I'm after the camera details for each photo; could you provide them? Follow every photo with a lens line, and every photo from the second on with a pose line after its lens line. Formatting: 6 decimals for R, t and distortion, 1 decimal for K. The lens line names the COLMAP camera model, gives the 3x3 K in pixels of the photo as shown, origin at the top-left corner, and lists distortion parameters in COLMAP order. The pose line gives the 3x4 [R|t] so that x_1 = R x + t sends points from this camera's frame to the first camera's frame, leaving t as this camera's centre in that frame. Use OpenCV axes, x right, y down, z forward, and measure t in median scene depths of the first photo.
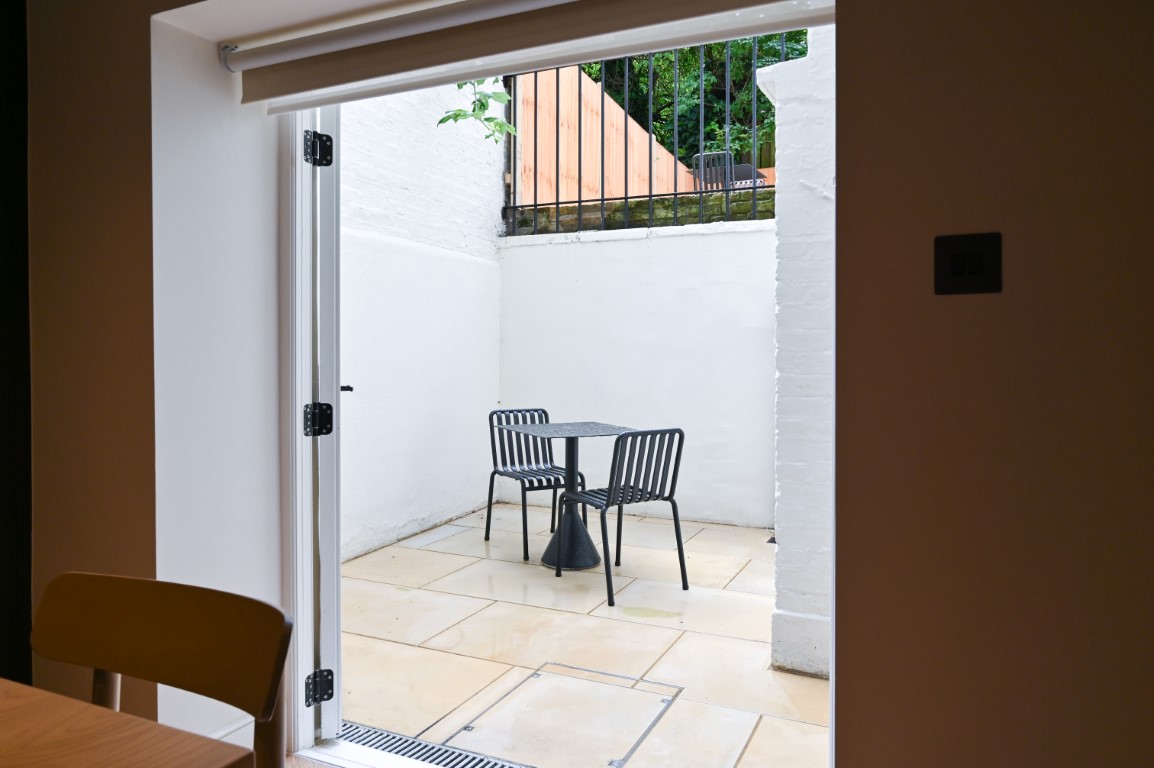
lens RADIAL K [[803.6, 0, 576.8], [0, 803.6, 379.4], [0, 0, 1]] dist [-0.003417, -0.001458]
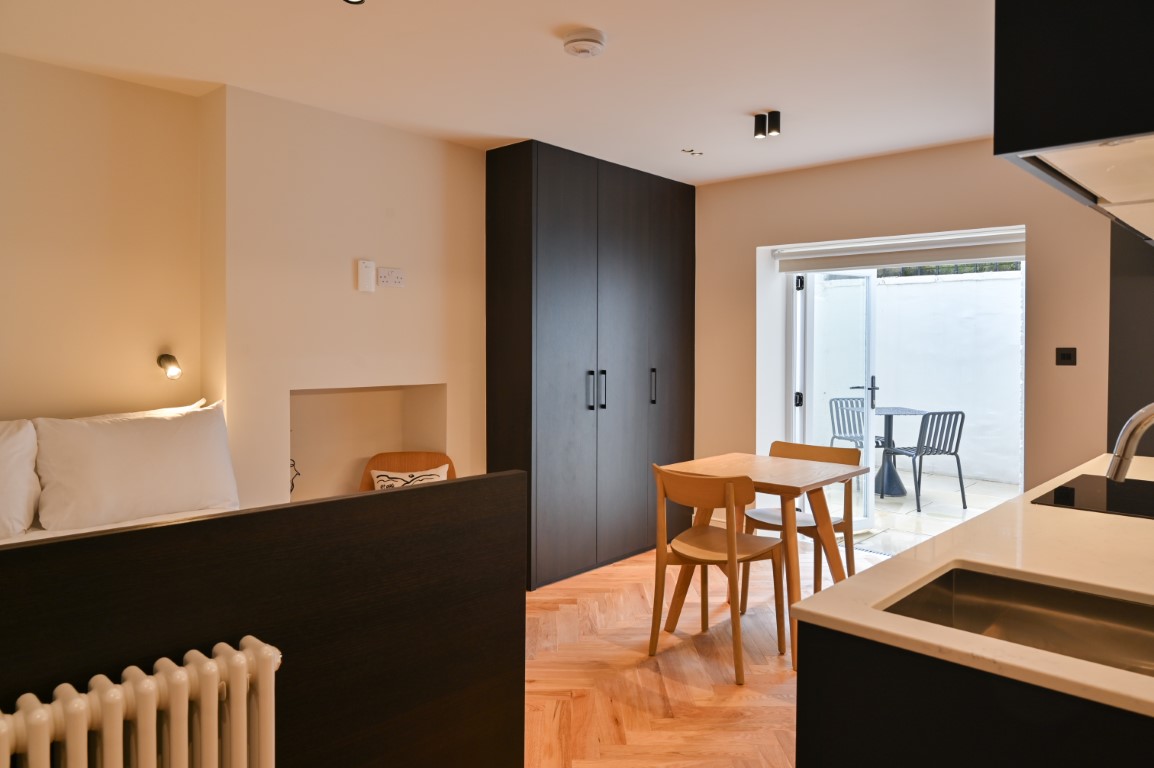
lens RADIAL K [[803.6, 0, 599.2], [0, 803.6, 351.8], [0, 0, 1]] dist [-0.003417, -0.001458]
pose [[0.960840, 0.007459, -0.277002, -0.128423], [-0.012905, 0.999758, -0.017843, -0.022471], [0.276802, 0.020719, 0.960704, -0.776847]]
